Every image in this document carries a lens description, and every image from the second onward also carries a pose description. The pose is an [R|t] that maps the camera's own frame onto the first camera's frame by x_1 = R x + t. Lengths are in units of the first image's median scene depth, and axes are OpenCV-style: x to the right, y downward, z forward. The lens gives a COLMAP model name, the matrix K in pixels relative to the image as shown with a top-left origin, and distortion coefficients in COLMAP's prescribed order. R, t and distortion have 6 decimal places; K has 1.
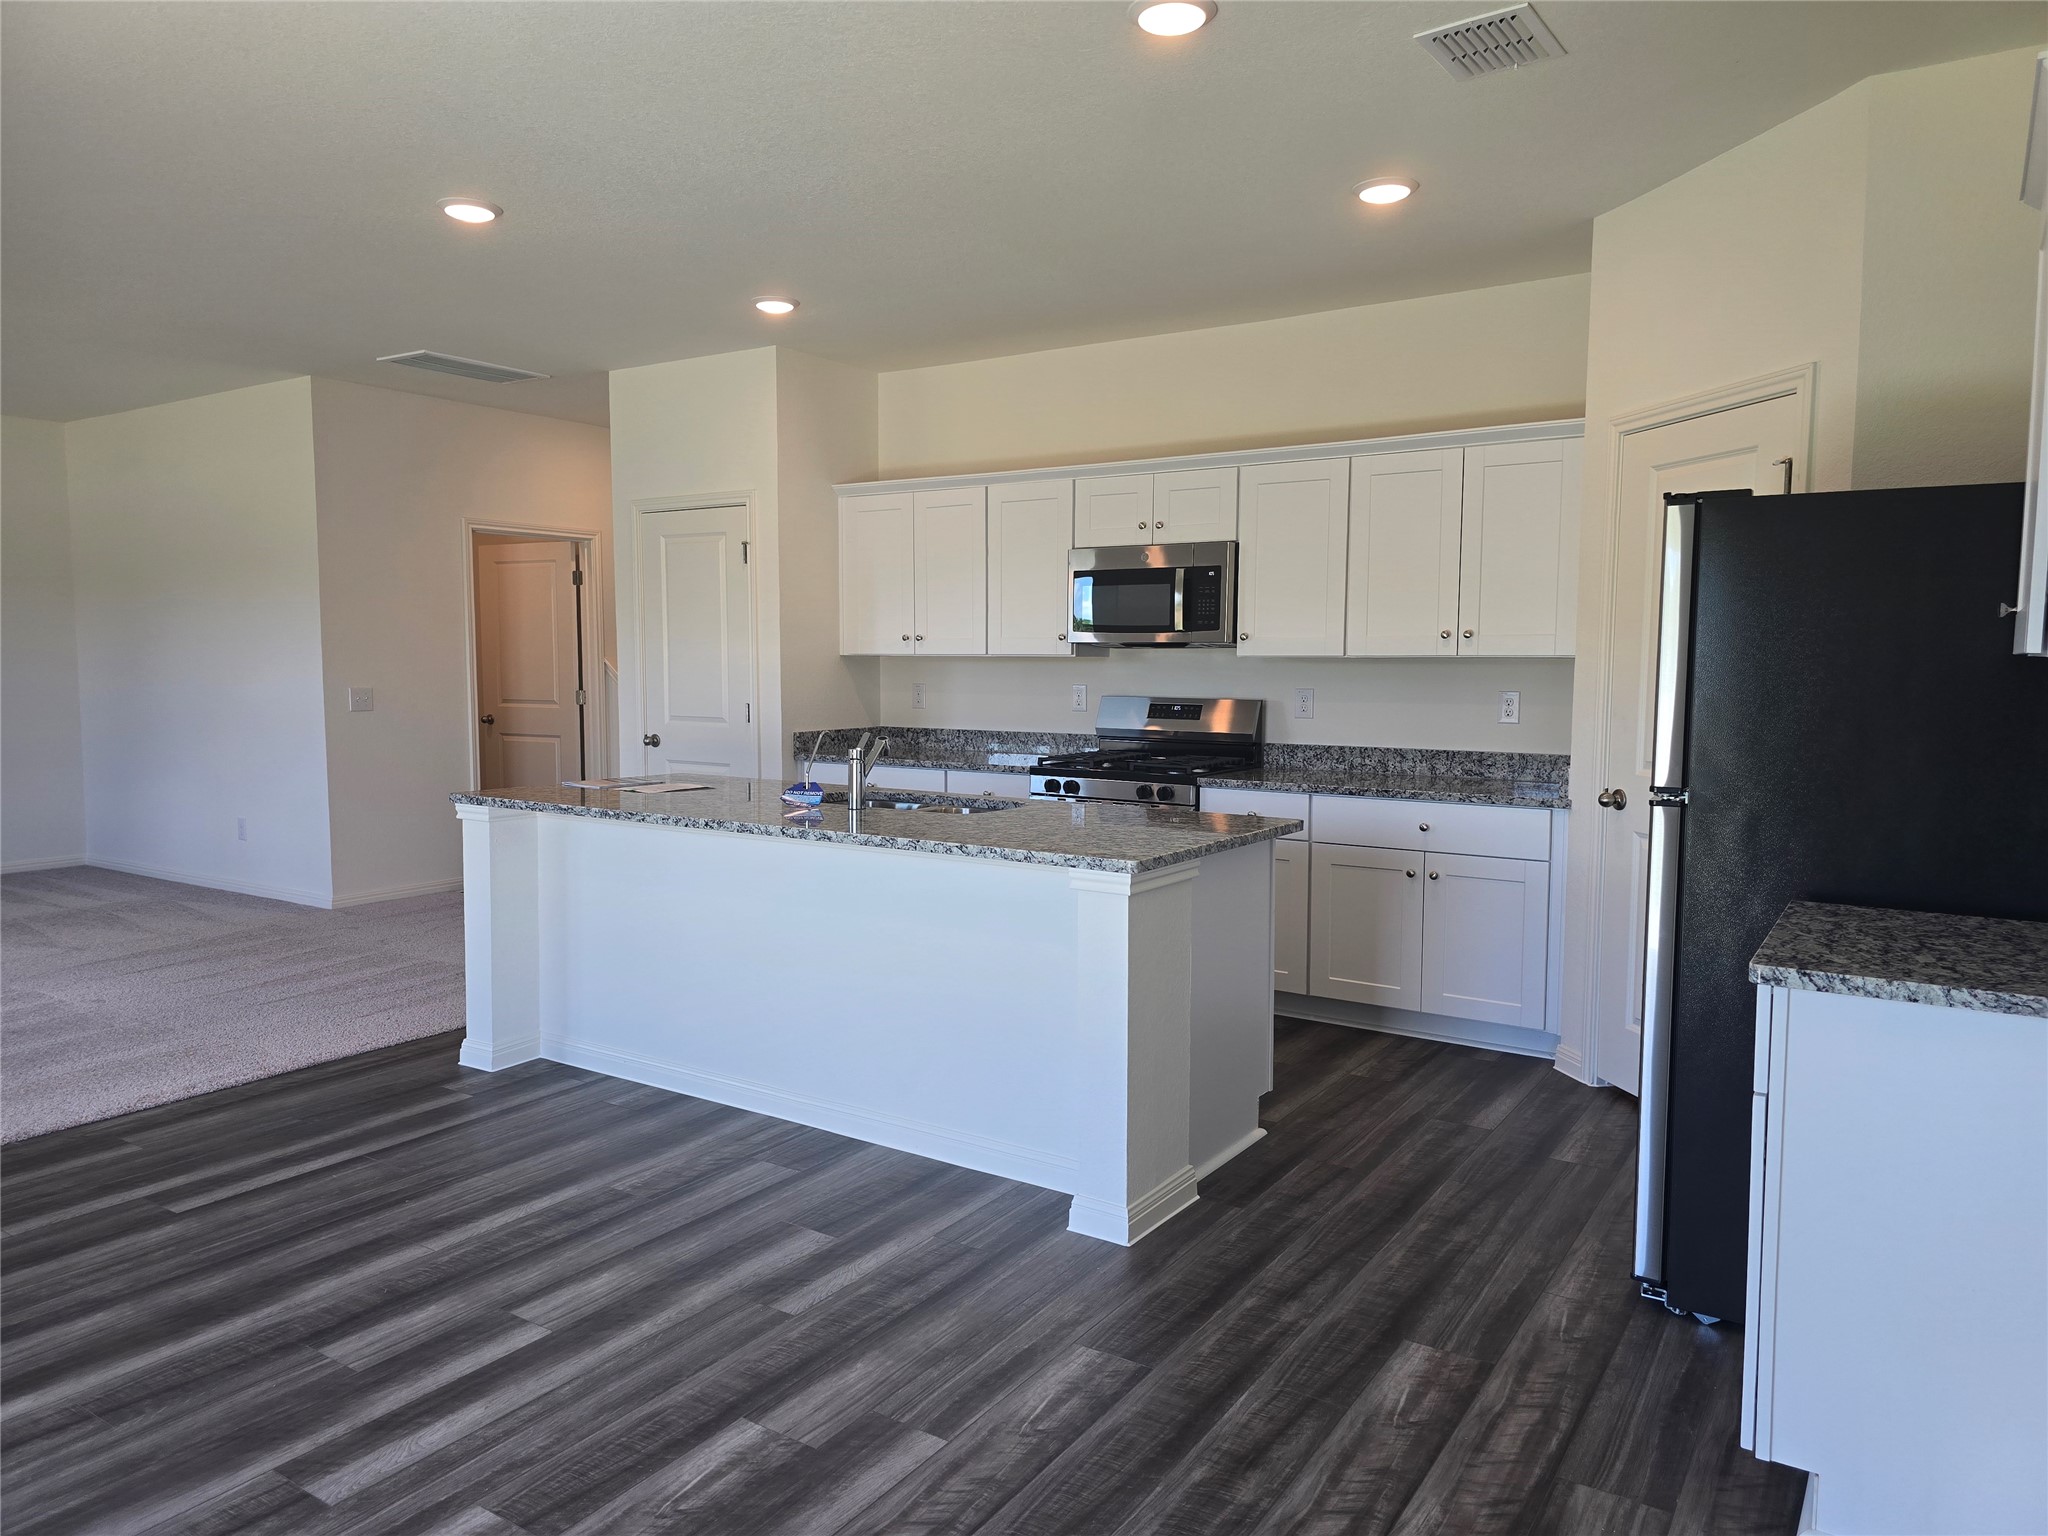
lens RADIAL K [[1364.6, 0, 1024.0], [0, 1364.6, 768.0], [0, 0, 1]] dist [0.071968, -0.087344]
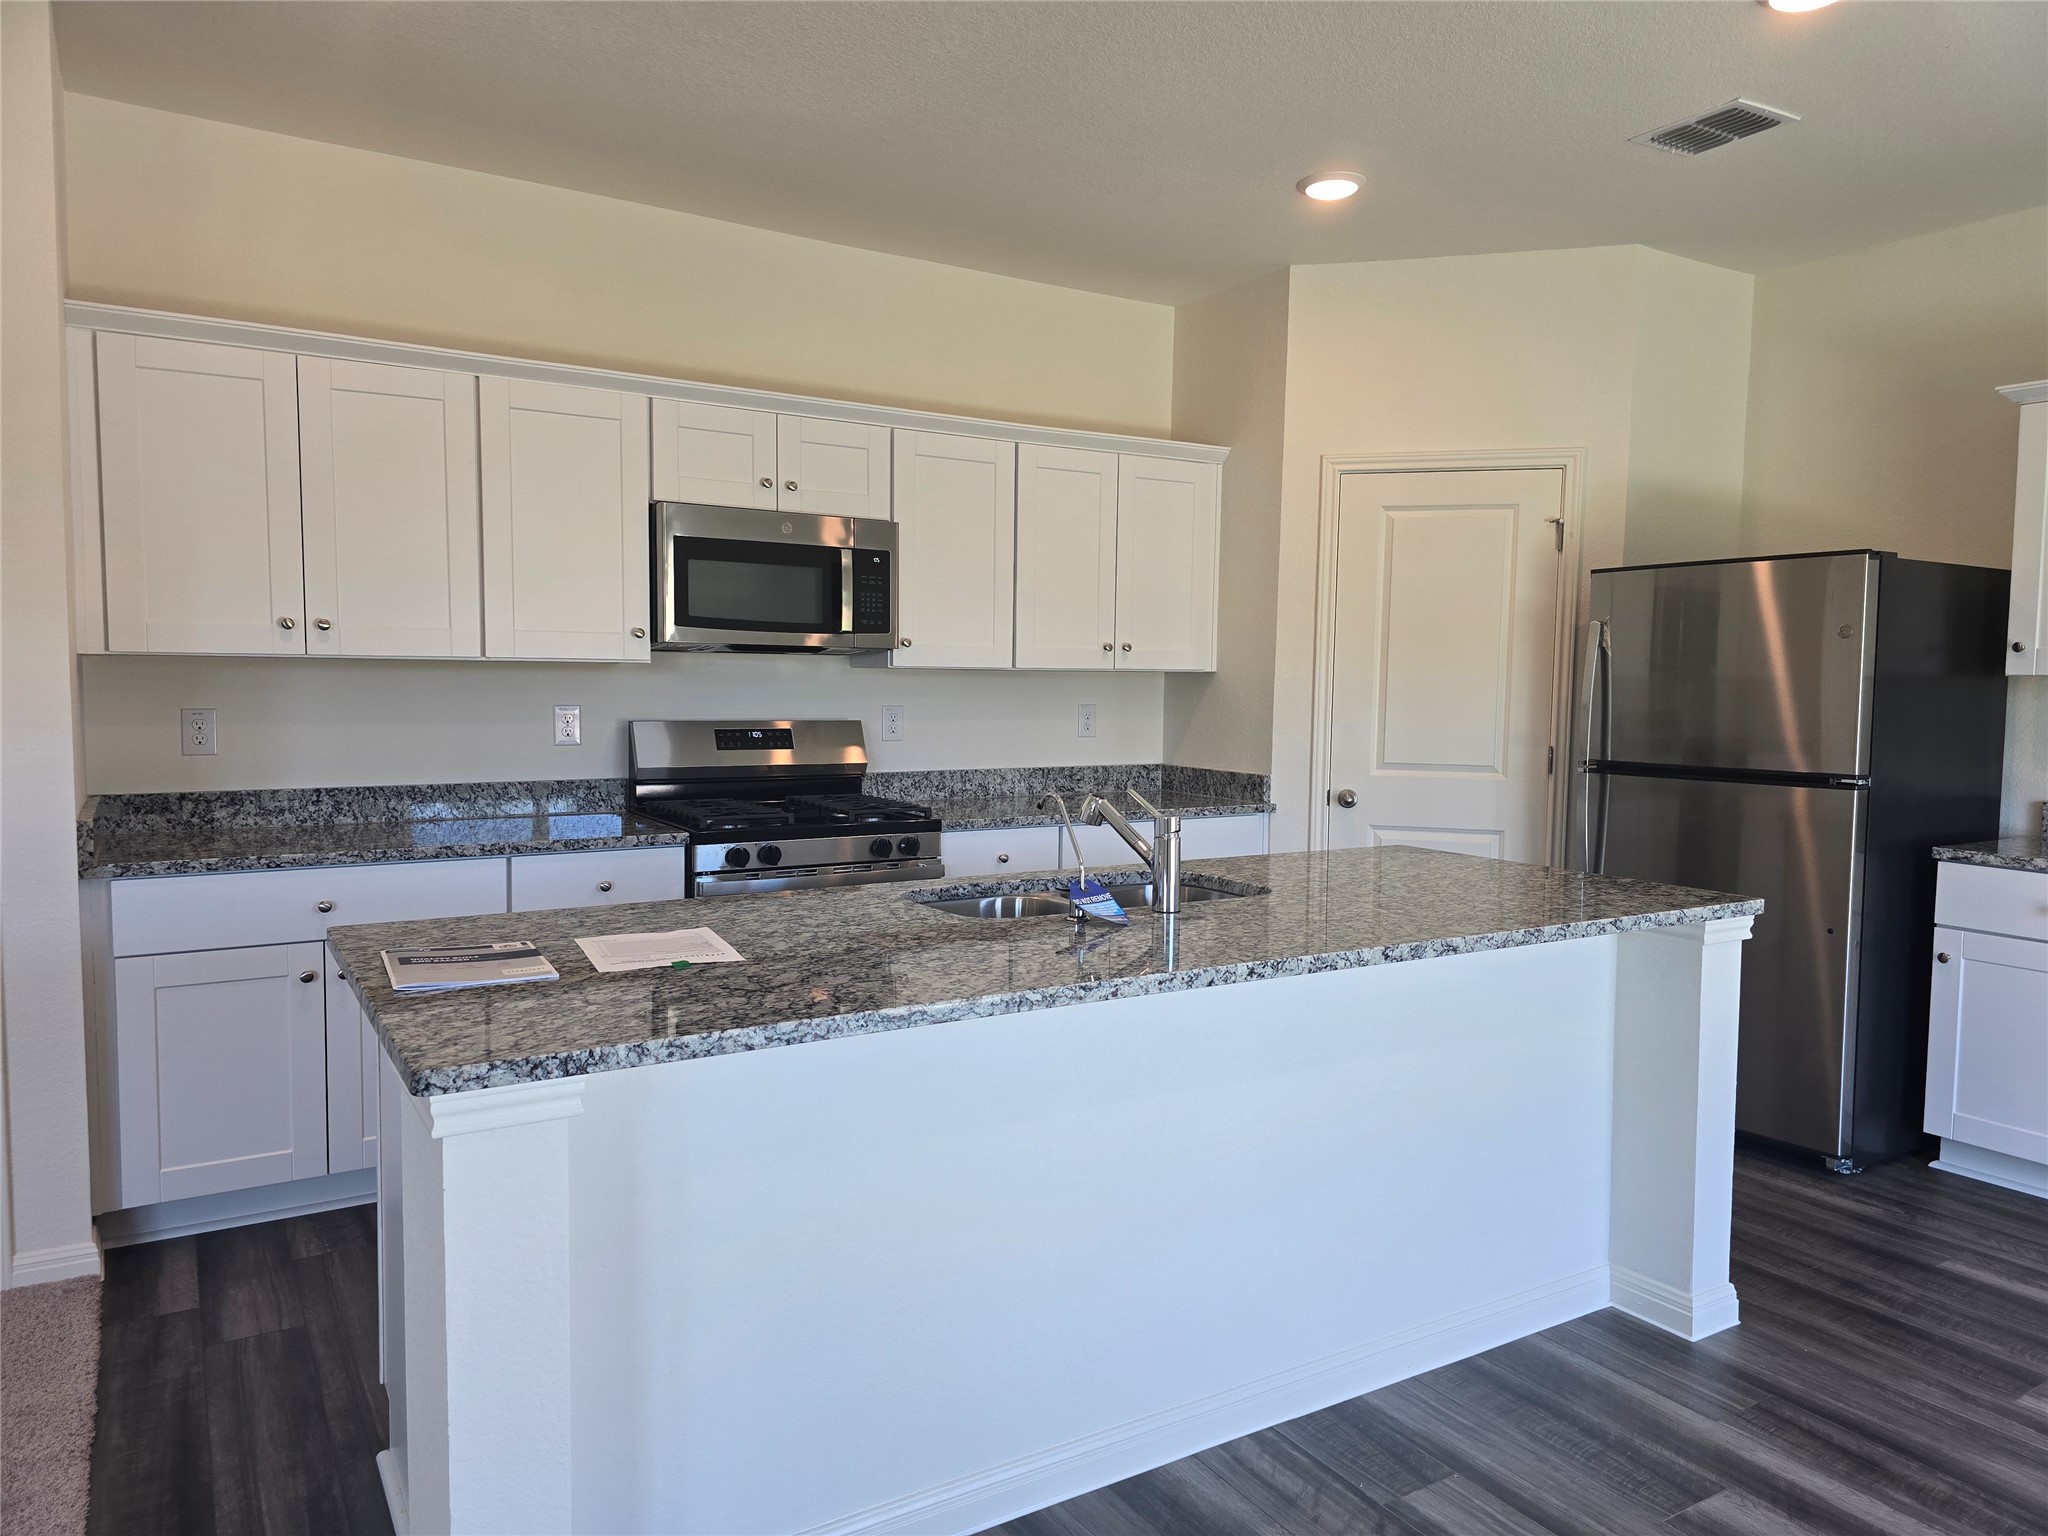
lens RADIAL K [[1384.9, 0, 1023.1], [0, 1384.9, 761.8], [0, 0, 1]] dist [0.044380, -0.044860]
pose [[0.418412, -0.058259, 0.906387, -0.550316], [0.064252, 0.997339, 0.034444, -0.049450], [-0.905982, 0.043825, 0.421042, 0.598971]]
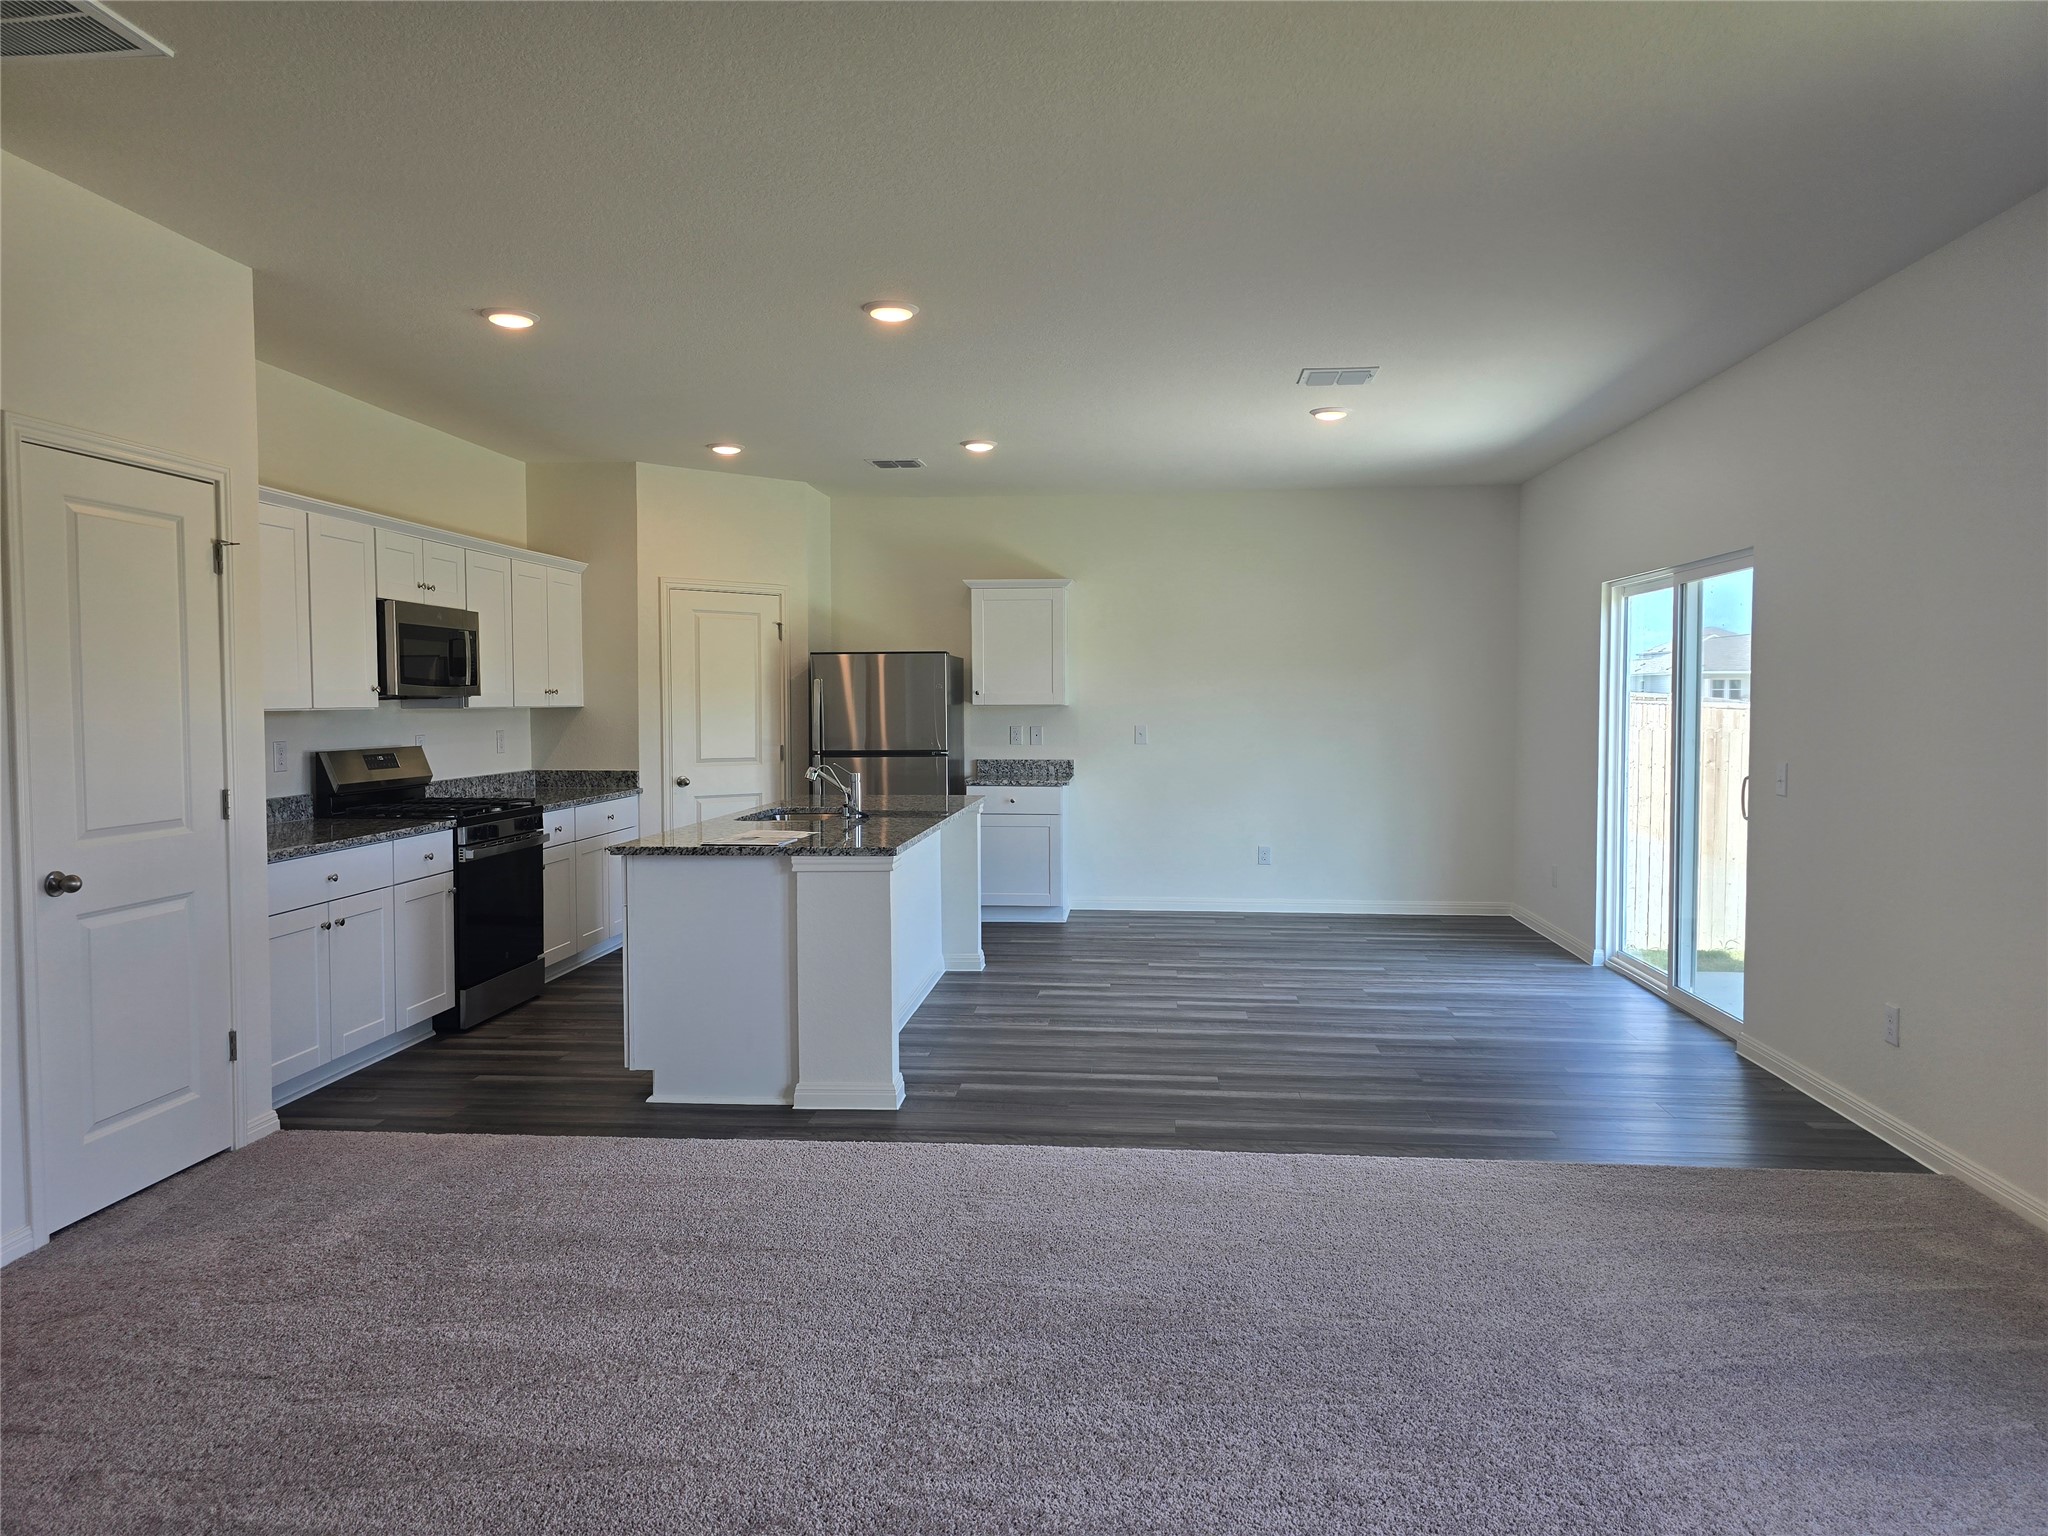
lens RADIAL K [[1364.6, 0, 1024.0], [0, 1364.6, 768.0], [0, 0, 1]] dist [0.071968, -0.087344]
pose [[-0.482123, -0.049037, 0.874730, -1.130664], [0.069188, 0.993183, 0.093812, -0.109714], [-0.873367, 0.105749, -0.475444, 1.161152]]
